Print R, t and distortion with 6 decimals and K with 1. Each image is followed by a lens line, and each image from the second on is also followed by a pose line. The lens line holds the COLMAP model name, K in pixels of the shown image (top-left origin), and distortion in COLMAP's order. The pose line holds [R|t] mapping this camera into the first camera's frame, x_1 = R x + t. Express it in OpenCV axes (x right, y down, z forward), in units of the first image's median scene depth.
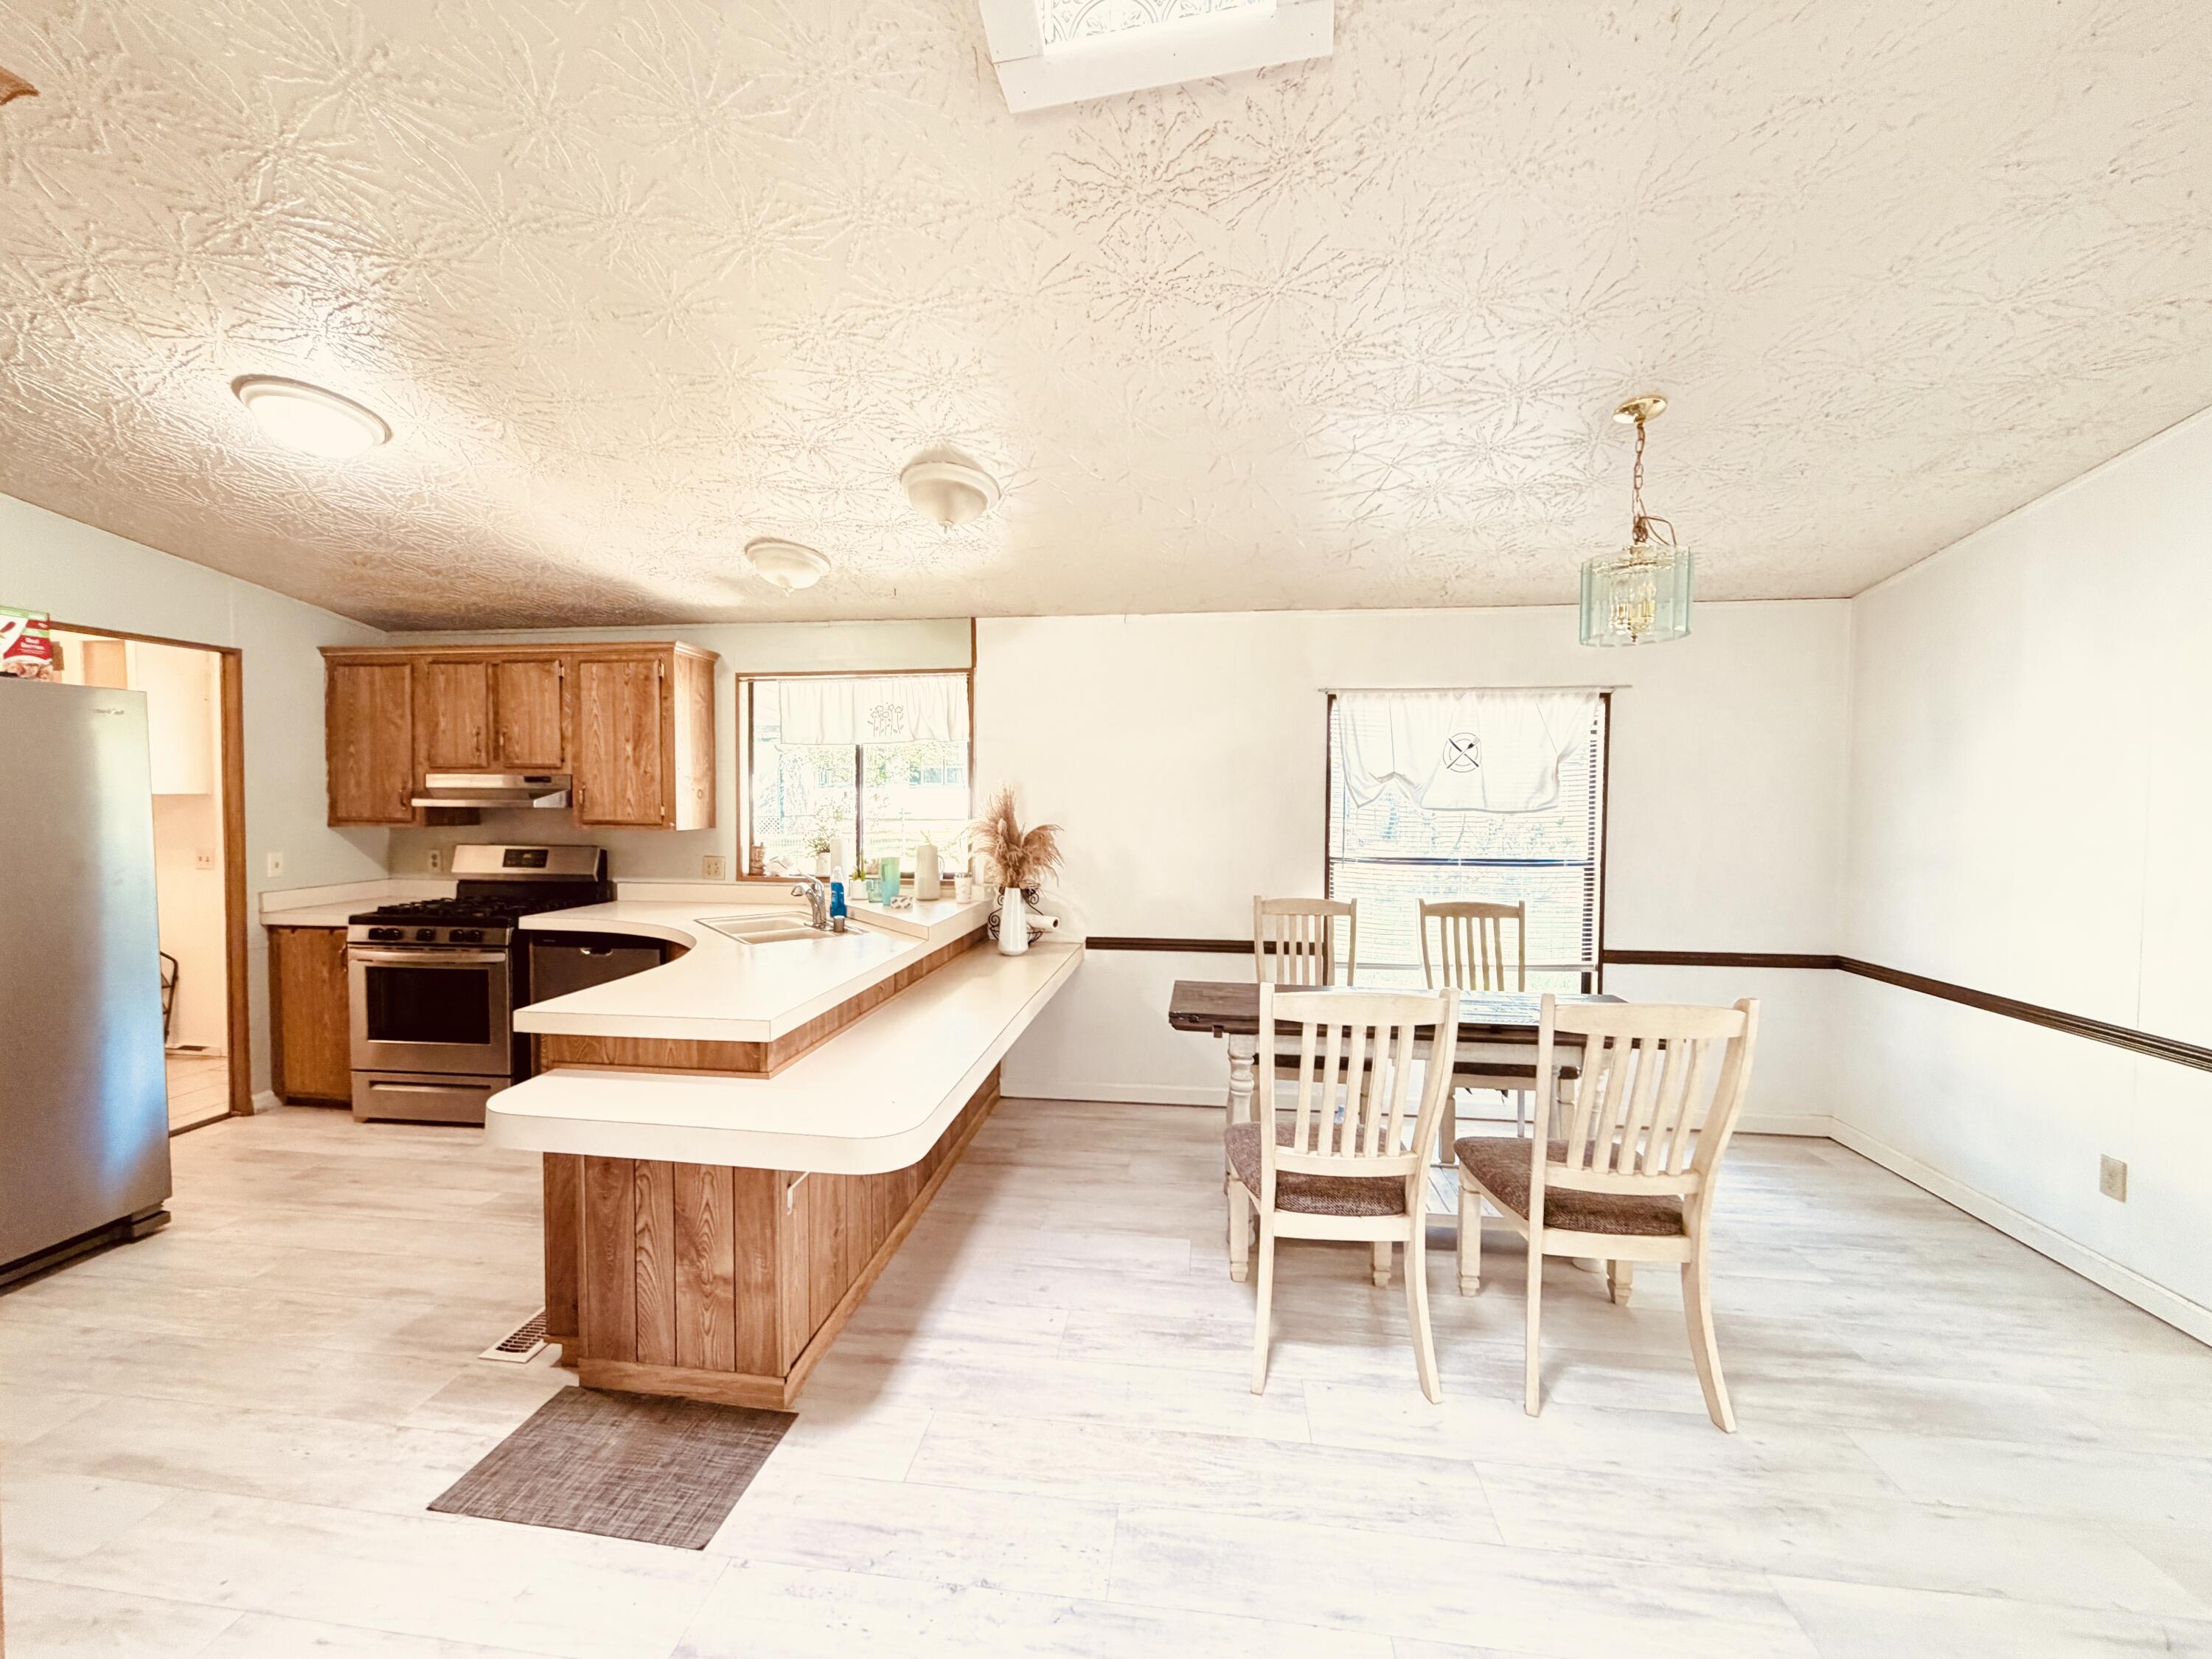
lens RADIAL K [[882.0, 0, 1097.8], [0, 882.0, 824.8], [0, 0, 1]] dist [-0.000053, -0.000031]
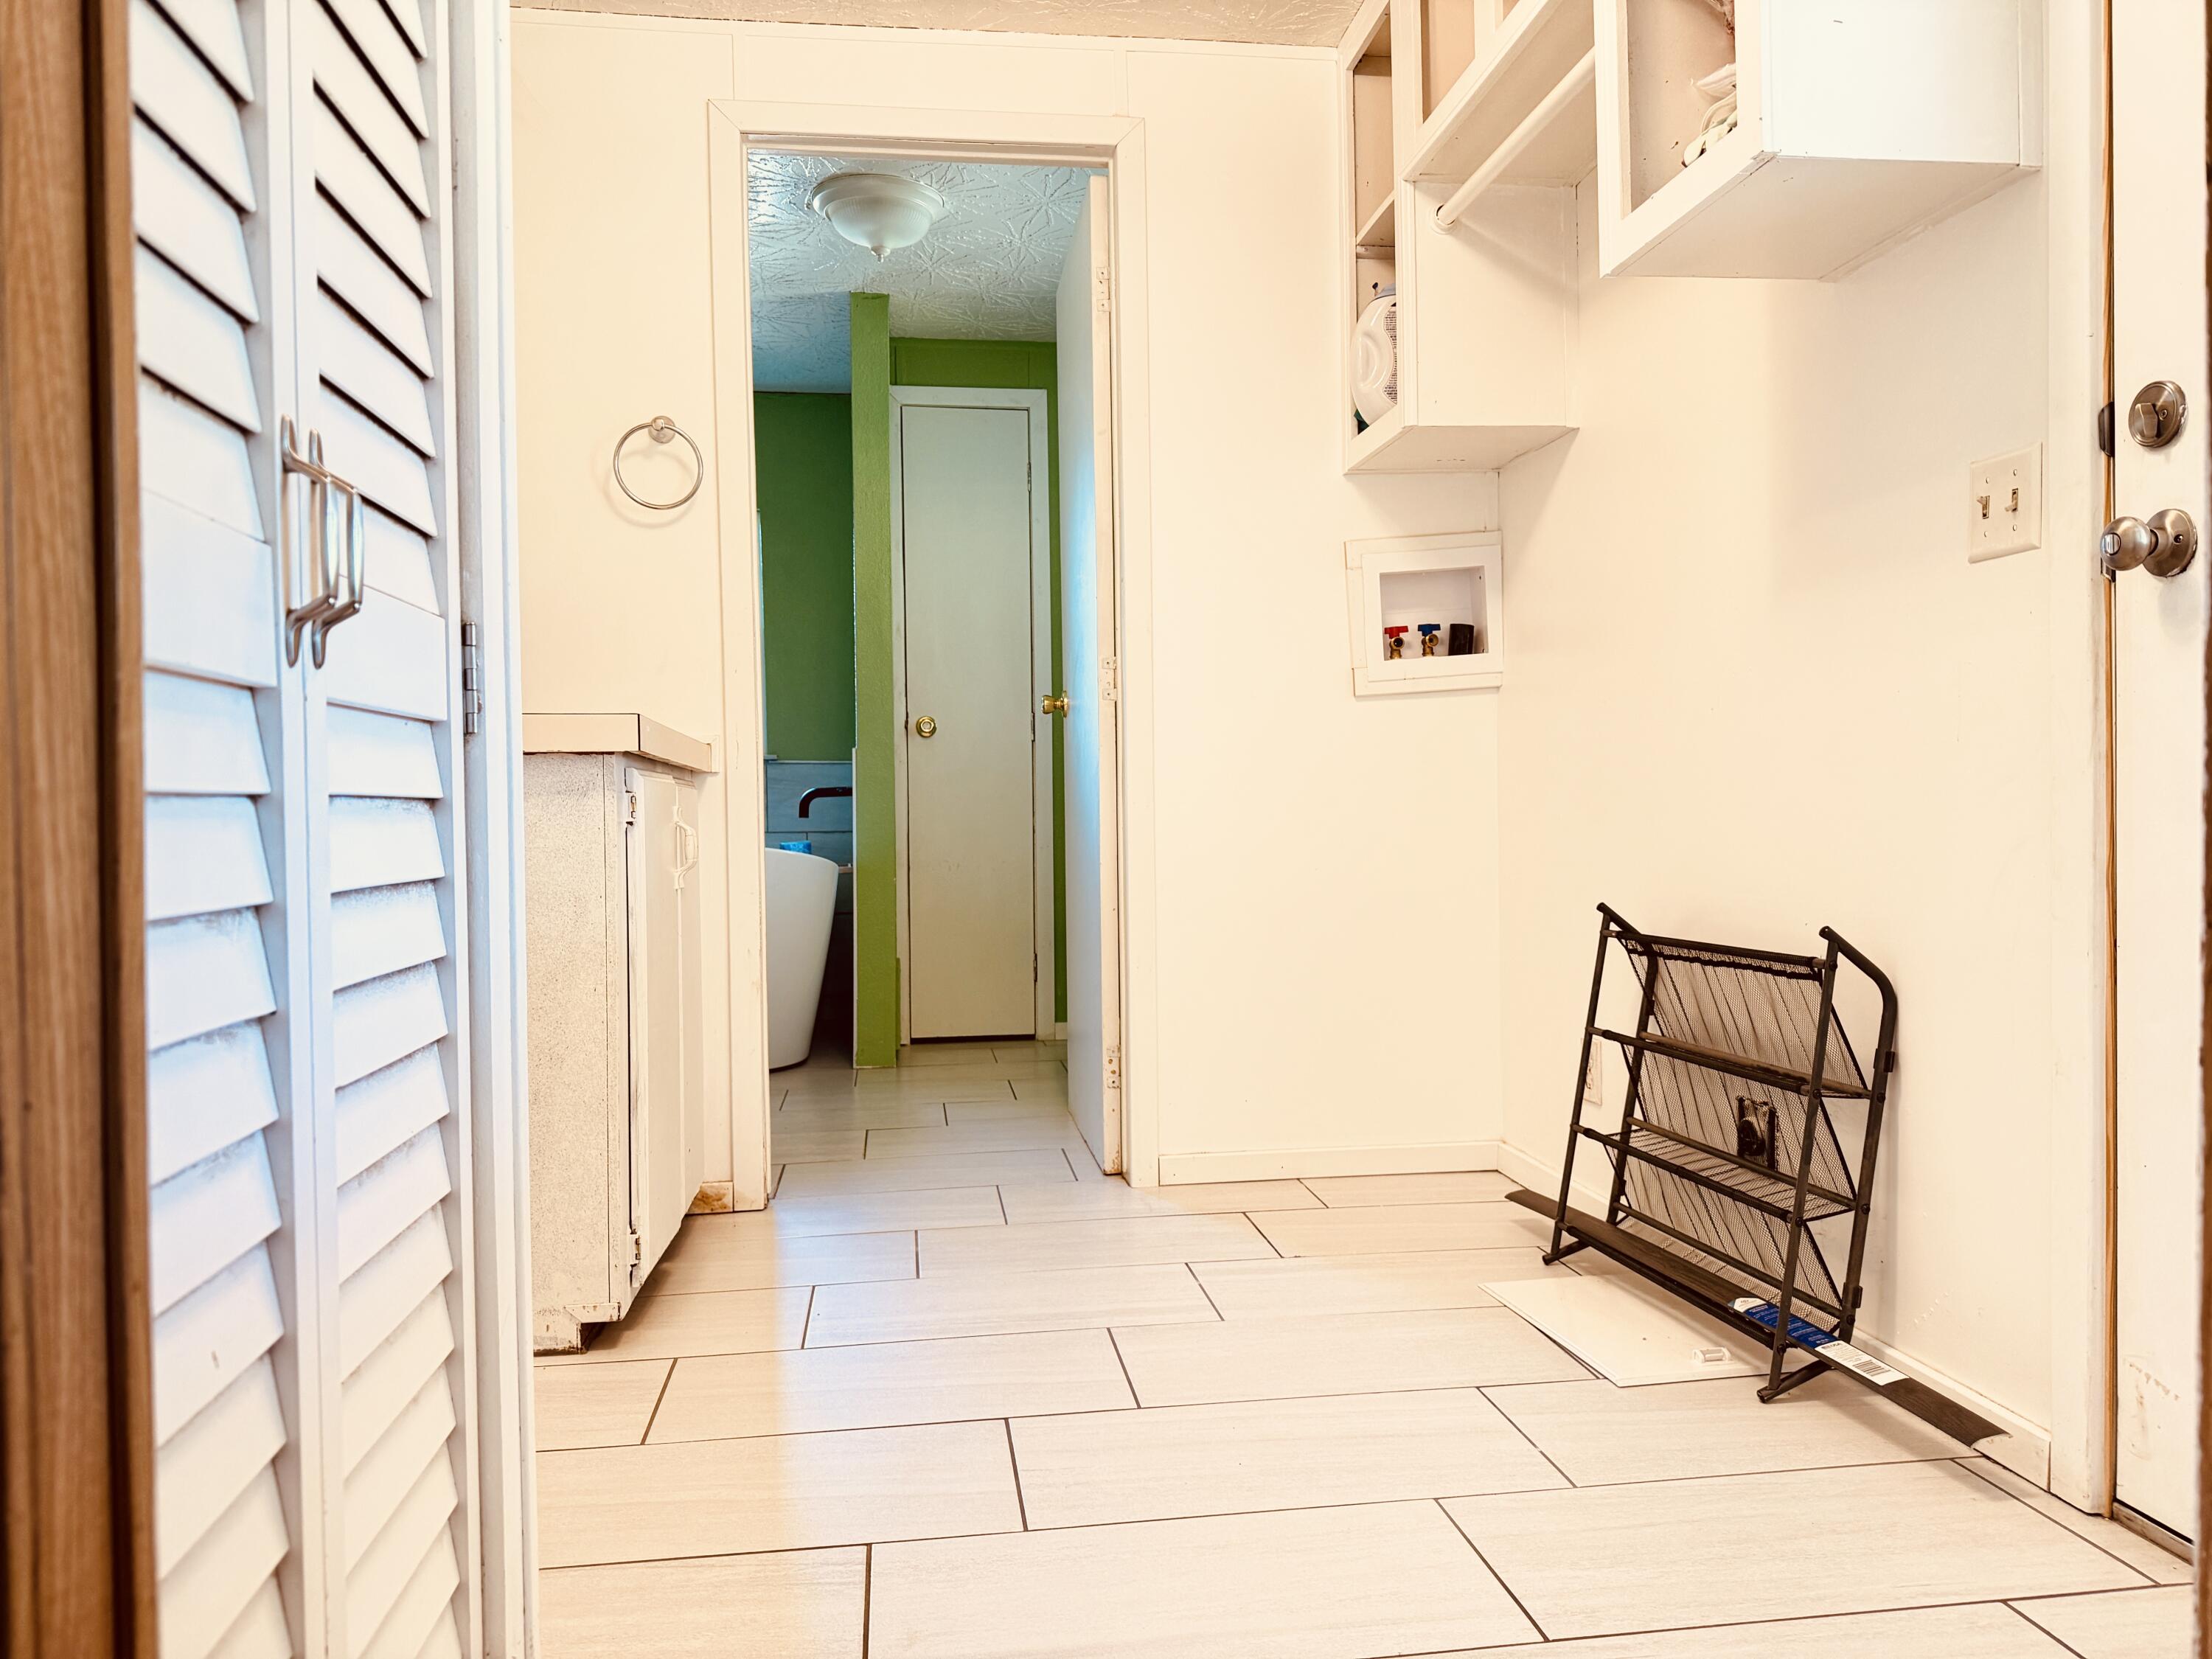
lens RADIAL K [[1549.0, 0, 1110.2], [0, 1549.0, 834.6], [0, 0, 1]] dist [0.056805, -0.079533]
pose [[0.263177, 0.006969, -0.964722, -0.899798], [-0.015135, 0.999881, 0.003094, 0.148360], [0.964629, 0.013787, 0.263251, 0.884702]]
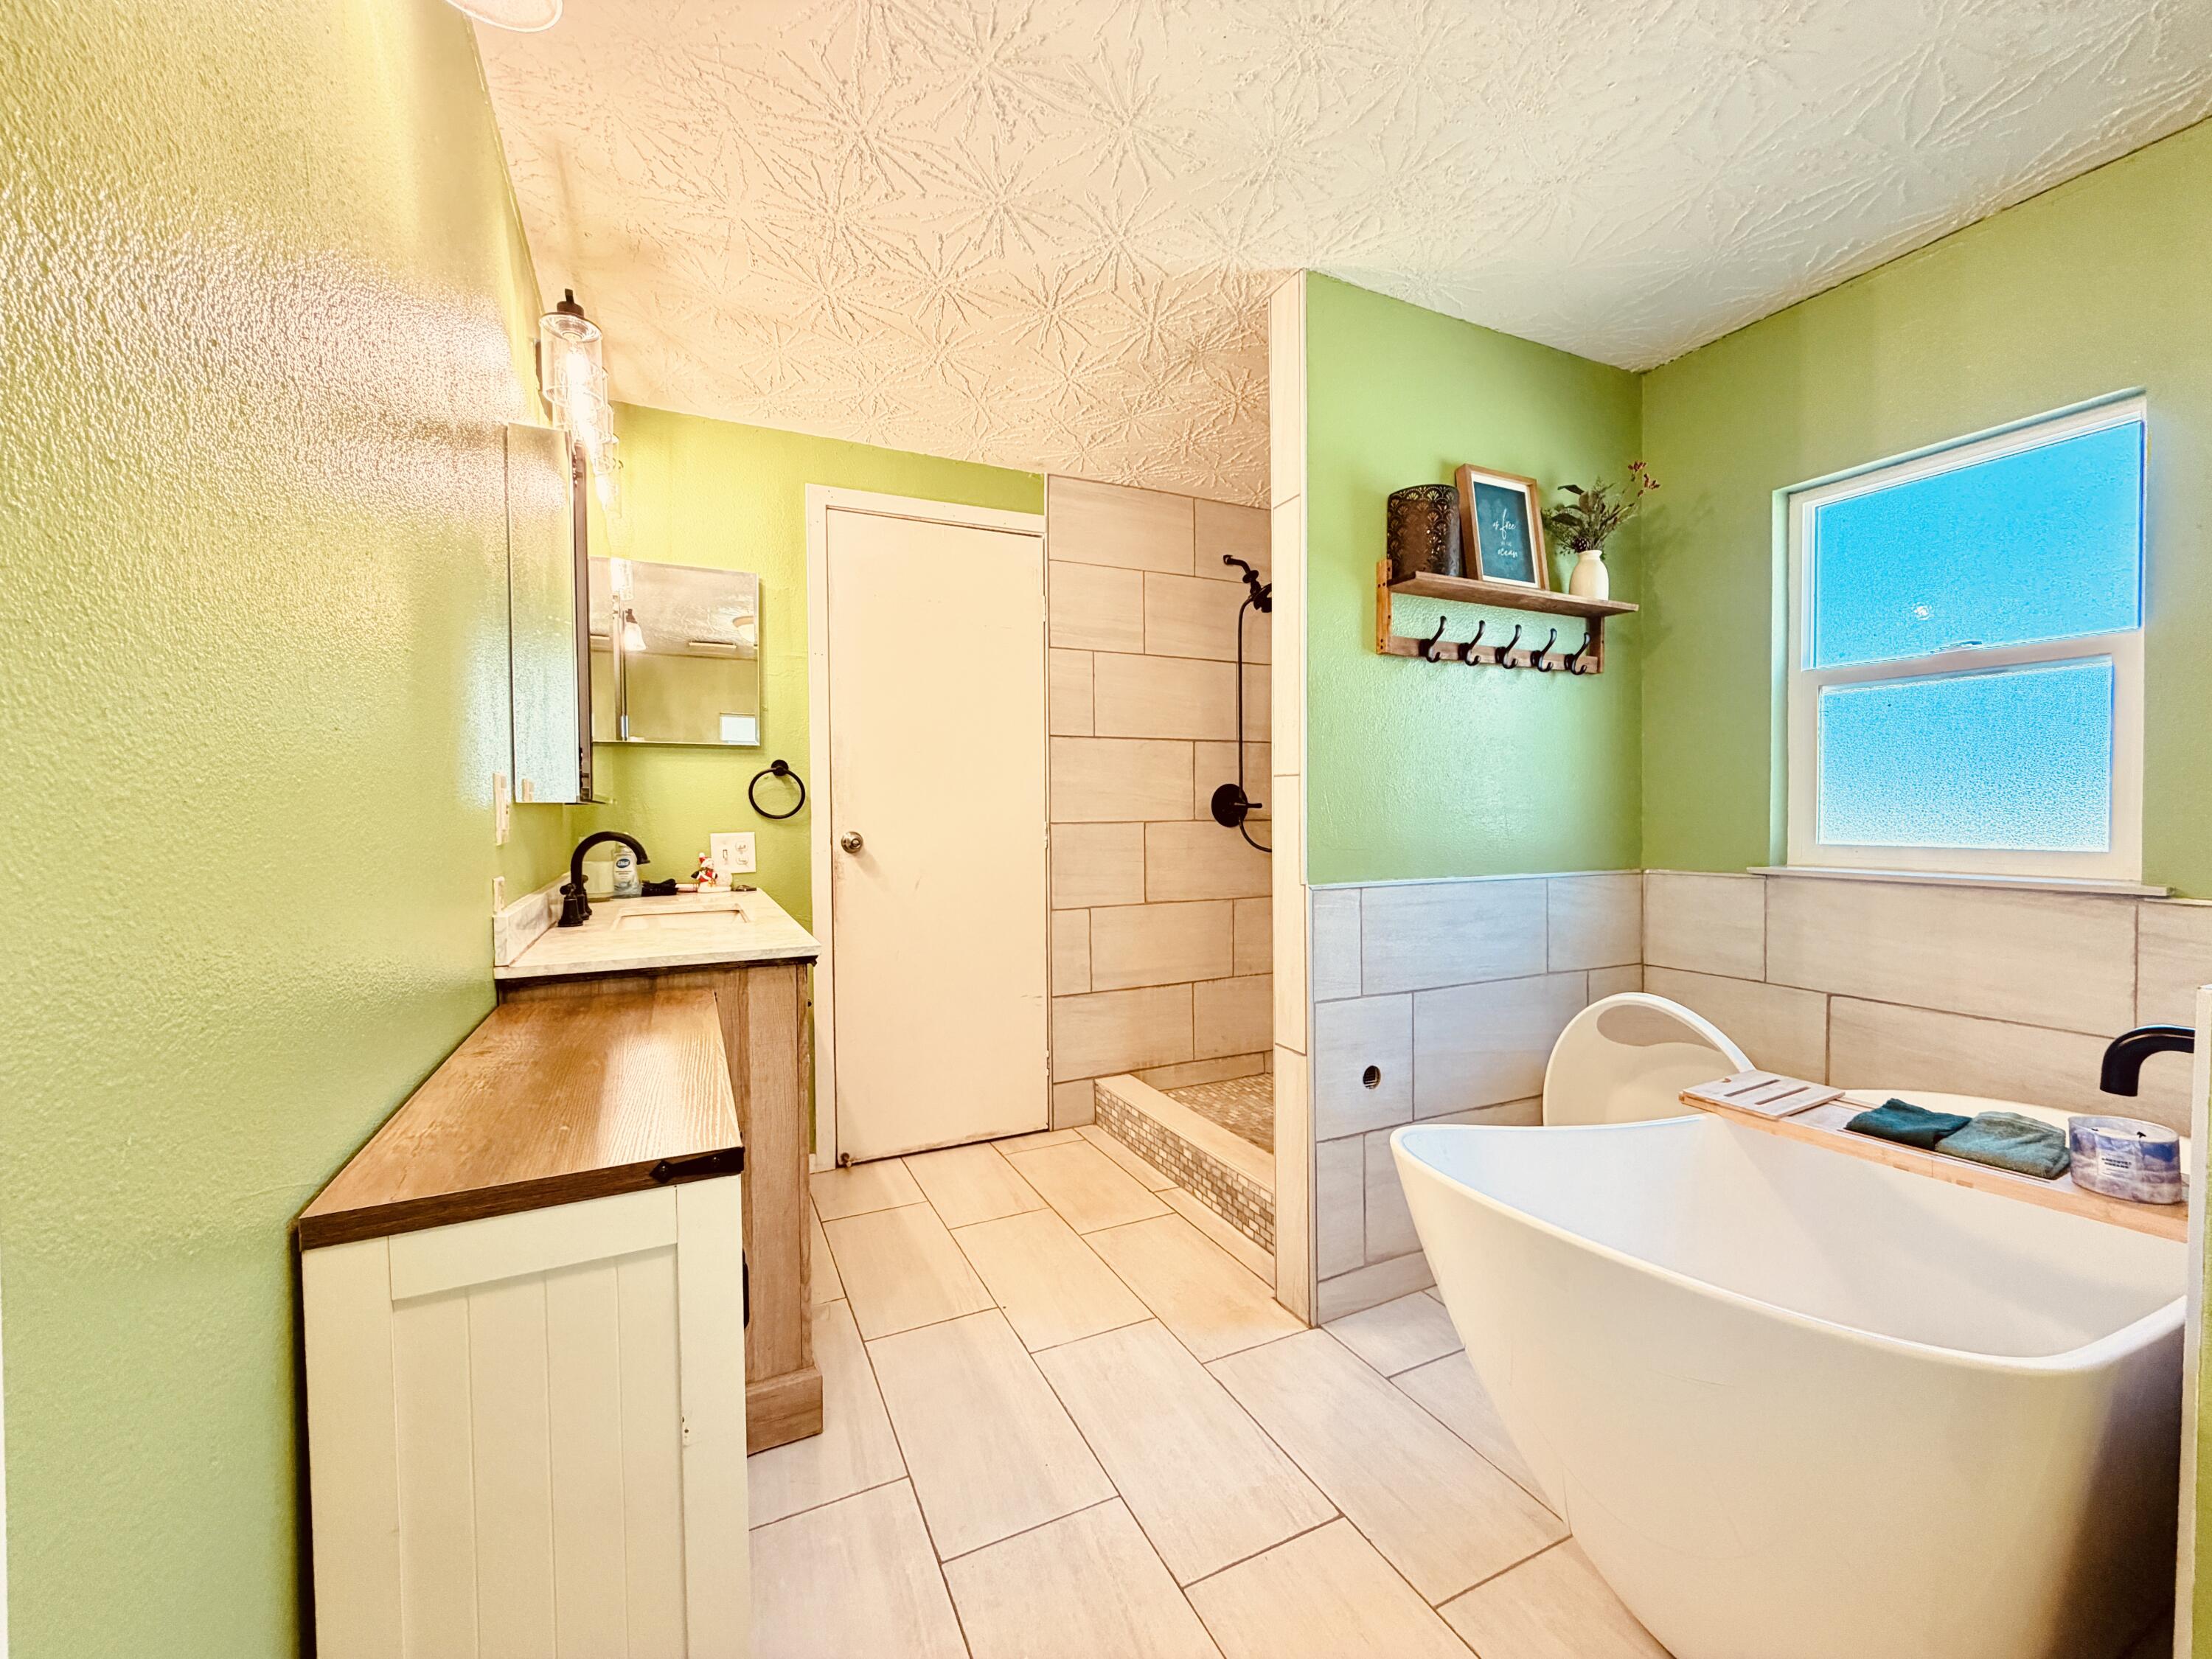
lens RADIAL K [[882.0, 0, 1096.2], [0, 882.0, 826.7], [0, 0, 1]] dist [-0.000053, -0.000031]
pose [[-0.836162, 0.009738, -0.548396, -1.787905], [-0.016894, 0.998911, 0.043497, 0.044961], [0.548222, 0.045635, -0.835087, 1.035309]]
